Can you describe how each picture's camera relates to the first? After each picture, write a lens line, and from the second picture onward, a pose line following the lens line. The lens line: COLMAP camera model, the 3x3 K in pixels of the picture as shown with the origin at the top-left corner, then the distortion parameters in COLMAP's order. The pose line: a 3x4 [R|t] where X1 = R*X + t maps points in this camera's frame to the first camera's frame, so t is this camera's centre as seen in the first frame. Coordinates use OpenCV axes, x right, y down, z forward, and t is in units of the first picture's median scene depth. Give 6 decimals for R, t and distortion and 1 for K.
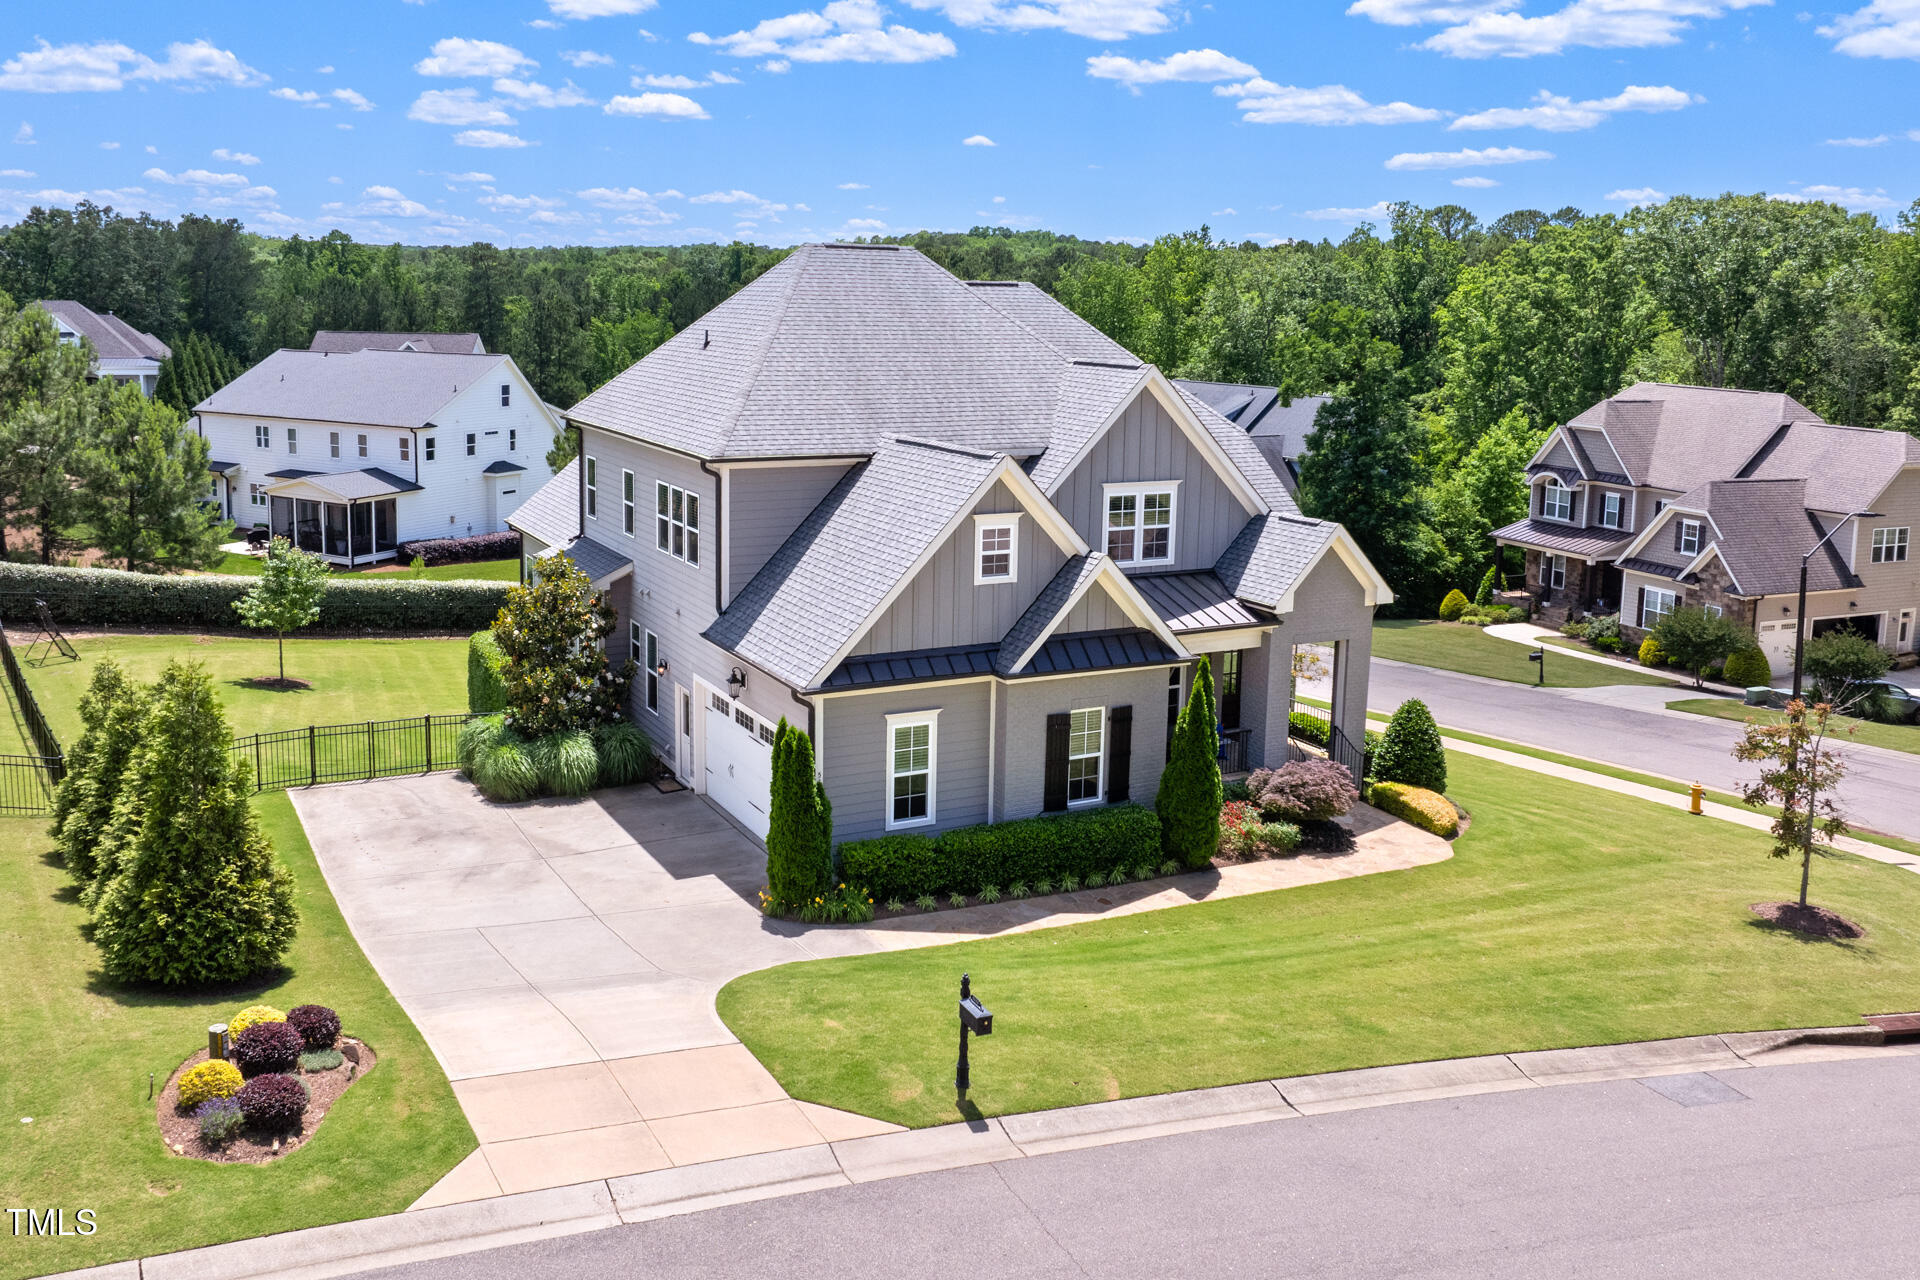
lens RADIAL K [[1587.8, 0, 850.5], [0, 1587.8, 474.3], [0, 0, 1]] dist [-0.036090, -0.000600]
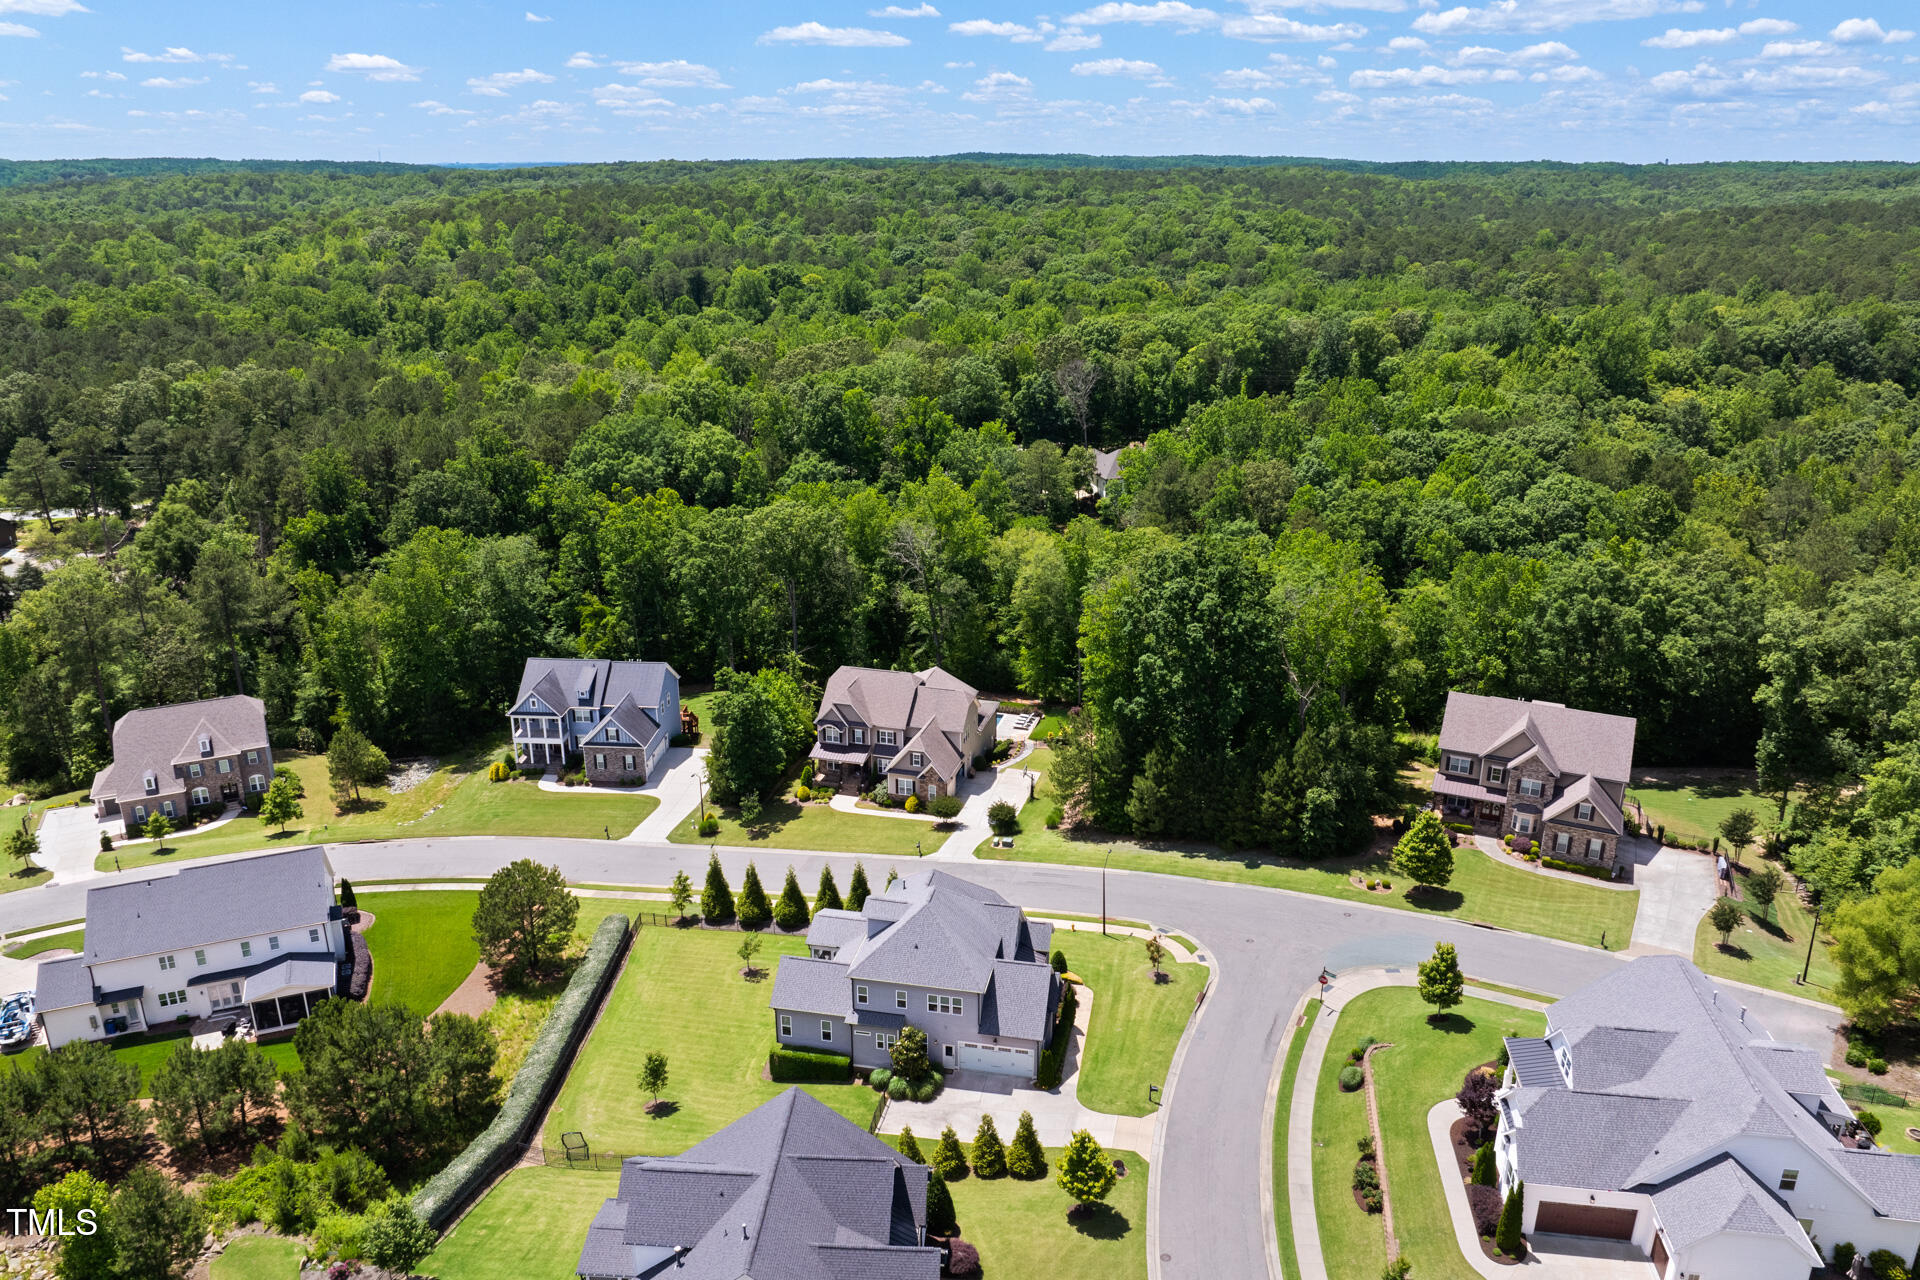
lens RADIAL K [[1358.3, 0, 965.7], [0, 1358.3, 563.7], [0, 0, 1]] dist [-0.042160, -0.001674]
pose [[0.603386, -0.240004, 0.760476, -2.420941], [0.102684, 0.969080, 0.224366, -1.802836], [-0.790811, -0.057291, 0.609373, -0.912691]]
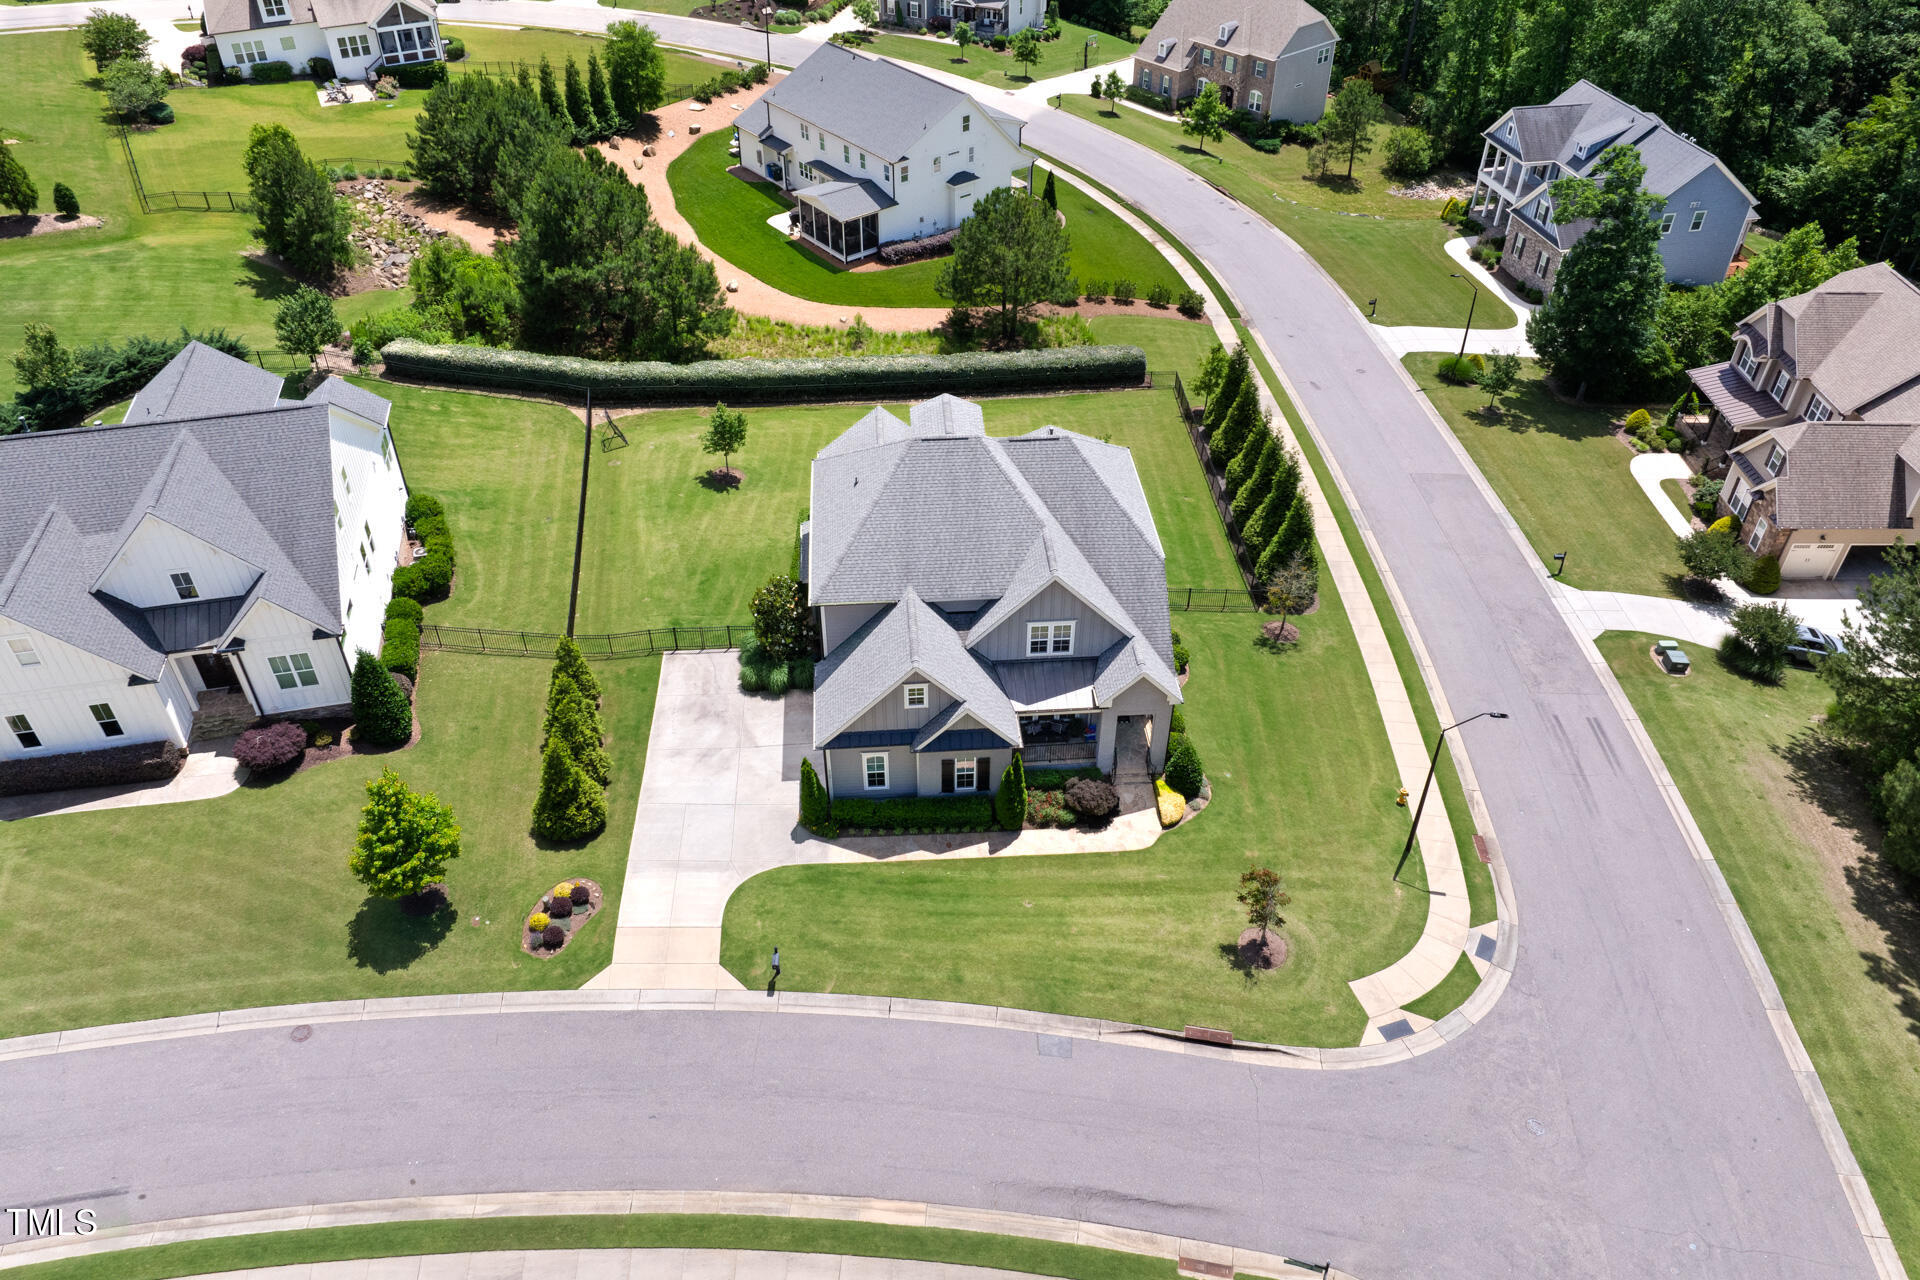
lens RADIAL K [[1358.3, 0, 965.7], [0, 1358.3, 563.7], [0, 0, 1]] dist [-0.042160, -0.001674]
pose [[0.931886, 0.211974, -0.294374, 0.630570], [-0.033228, 0.857971, 0.512623, -1.001504], [0.361227, -0.467924, 0.806574, -0.329193]]
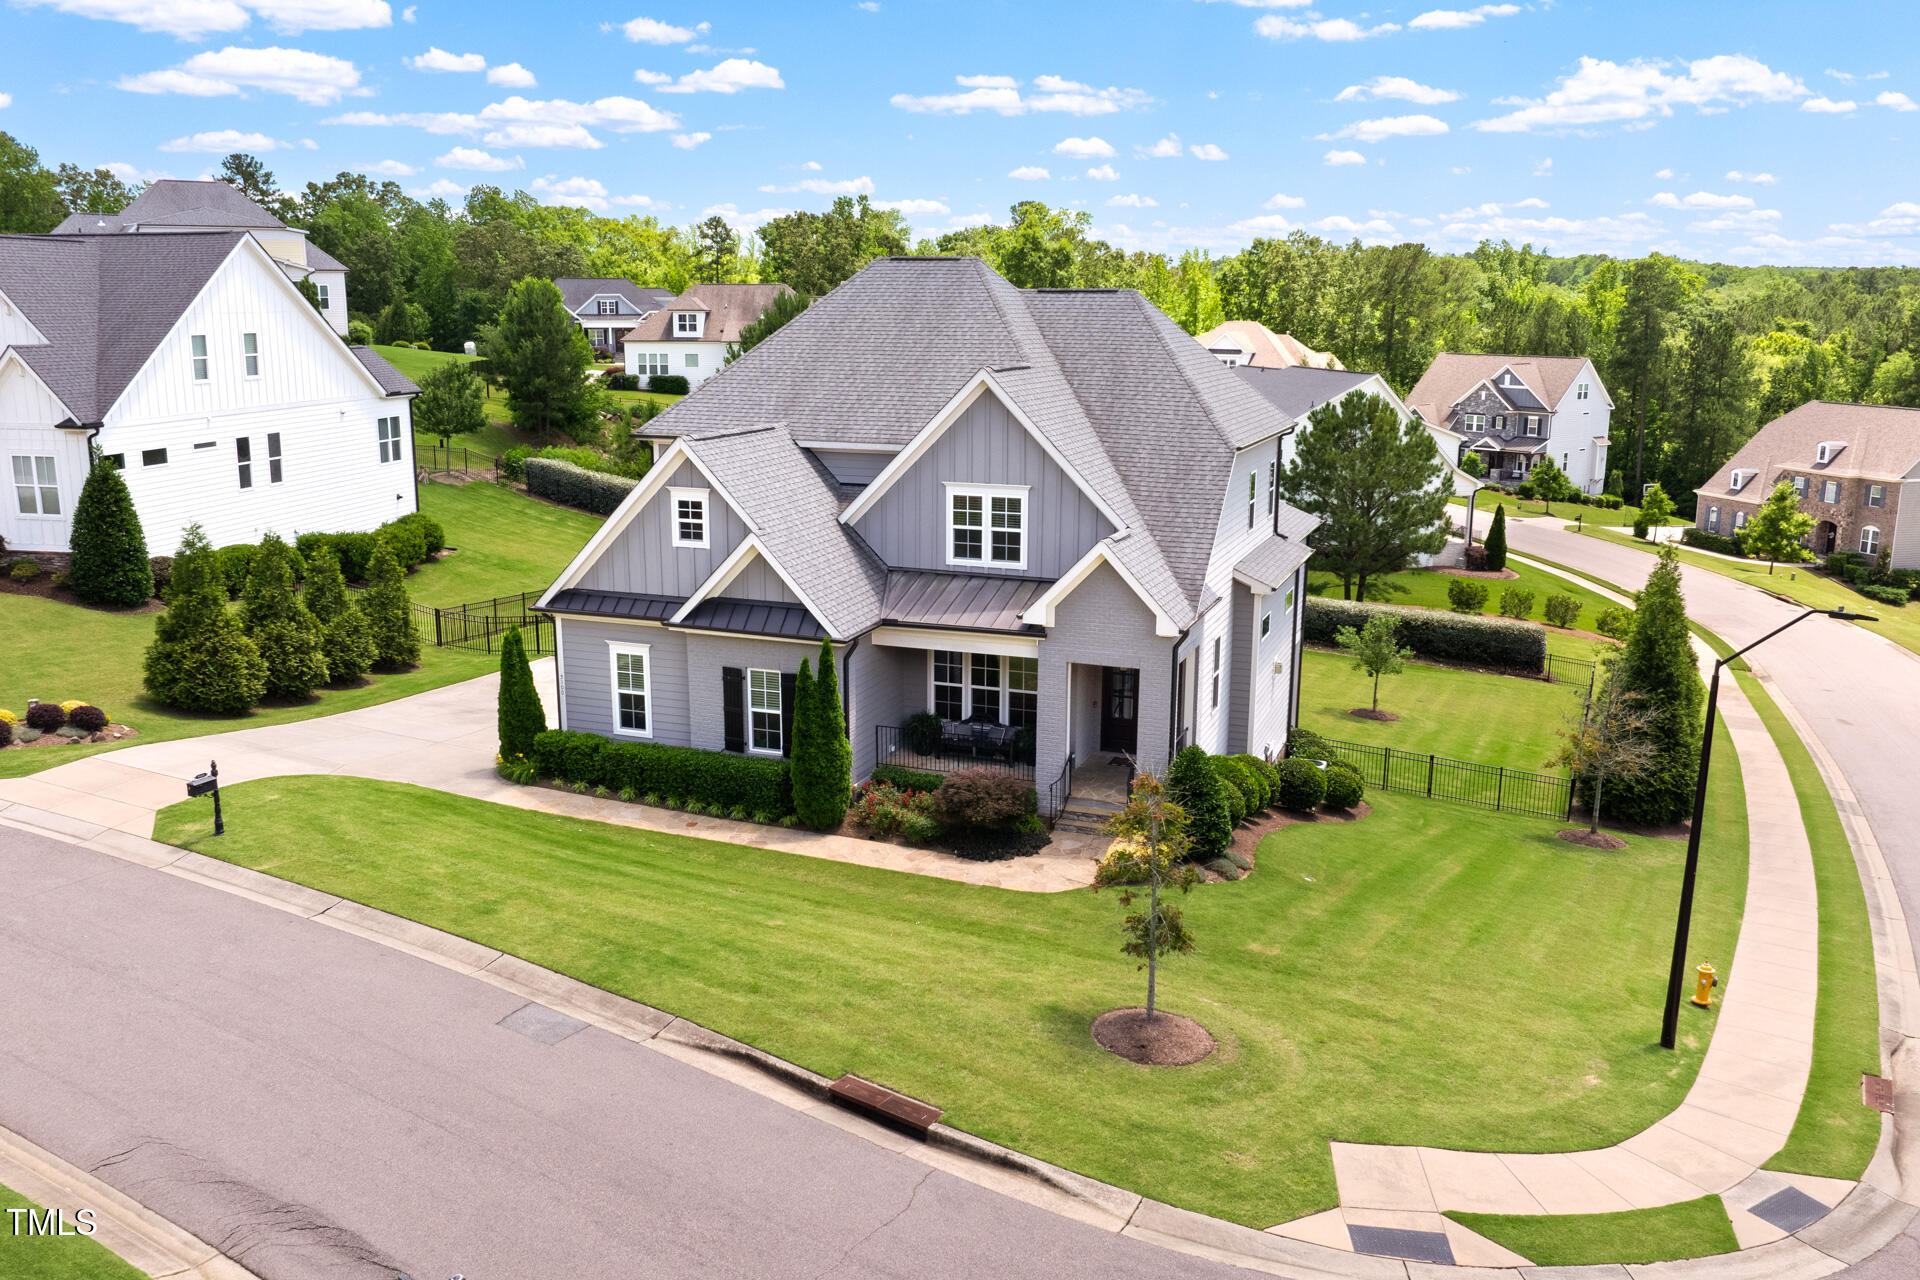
lens RADIAL K [[1565.6, 0, 960.0], [0, 1565.6, 640.0], [0, 0, 1]] dist [-0.042435, 0.002238]
pose [[0.689934, 0.141180, -0.709972, 1.051524], [-0.077401, 0.989562, 0.121561, -0.019612], [0.719723, -0.028916, 0.693659, 0.328886]]
